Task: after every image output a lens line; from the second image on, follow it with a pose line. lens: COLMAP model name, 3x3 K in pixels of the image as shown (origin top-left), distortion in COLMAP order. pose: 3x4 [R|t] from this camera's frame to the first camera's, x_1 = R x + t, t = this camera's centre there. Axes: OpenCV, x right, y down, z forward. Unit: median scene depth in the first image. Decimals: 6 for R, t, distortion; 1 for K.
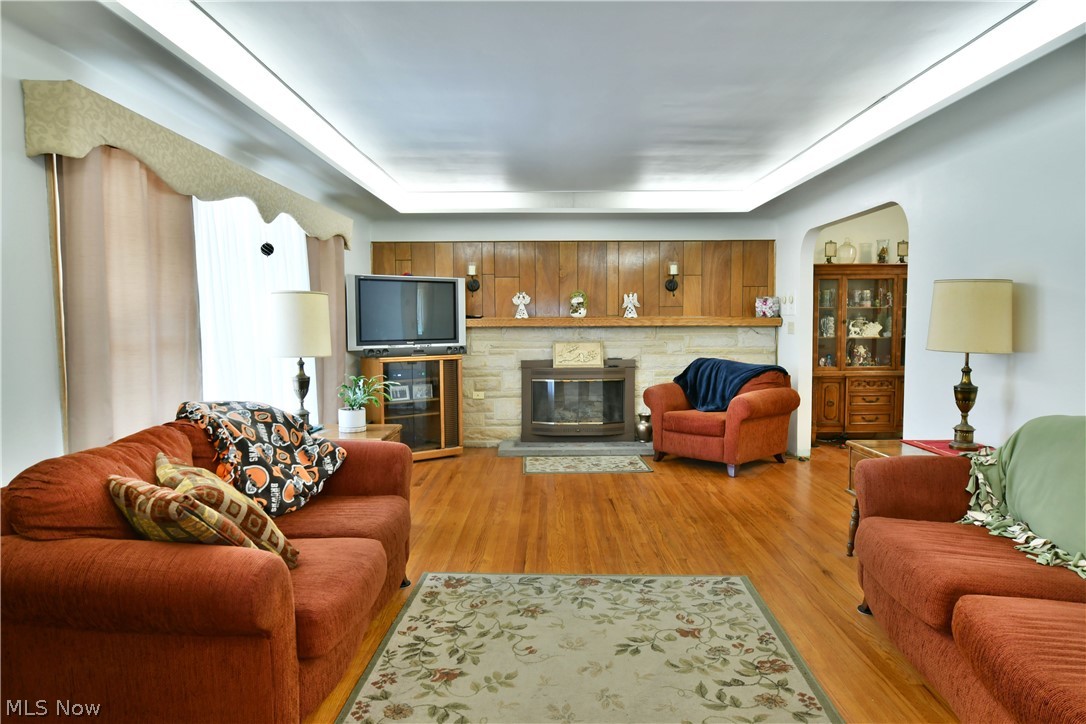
lens RADIAL K [[667.3, 0, 537.5], [0, 667.3, 362.4], [0, 0, 1]] dist [-0.007647, -0.008357]
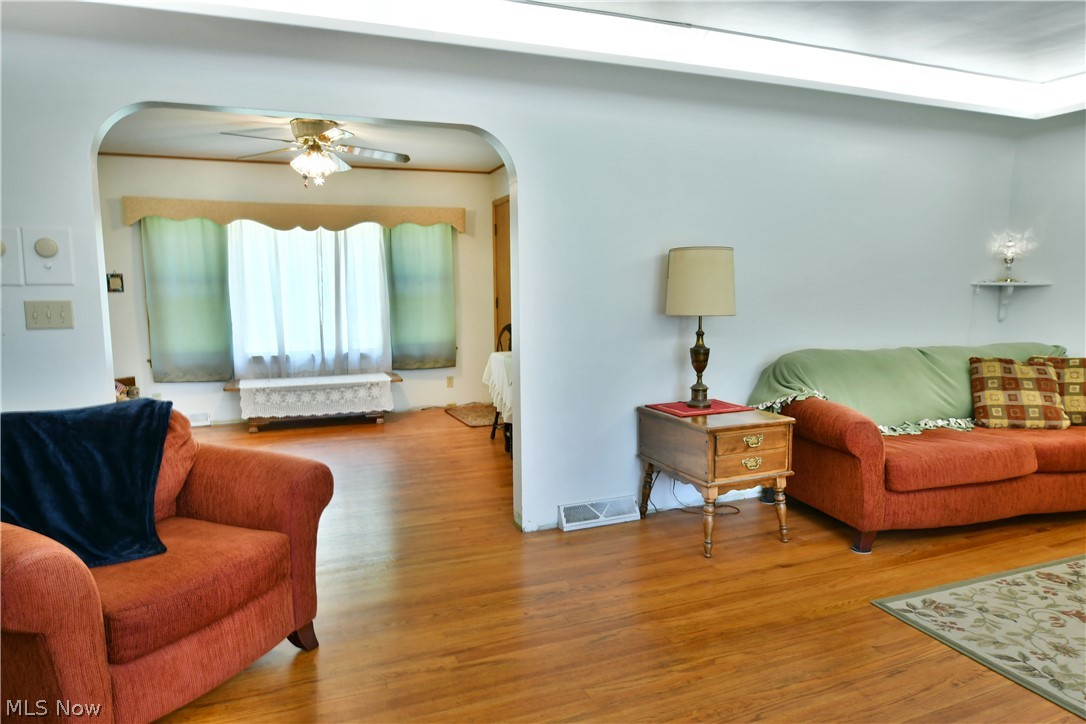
lens RADIAL K [[667.3, 0, 537.5], [0, 667.3, 362.4], [0, 0, 1]] dist [-0.007647, -0.008357]
pose [[-0.378276, -0.095058, 0.920799, -0.268150], [0.075791, 0.988193, 0.133152, -0.112998], [-0.922585, 0.120157, -0.366606, 1.764833]]
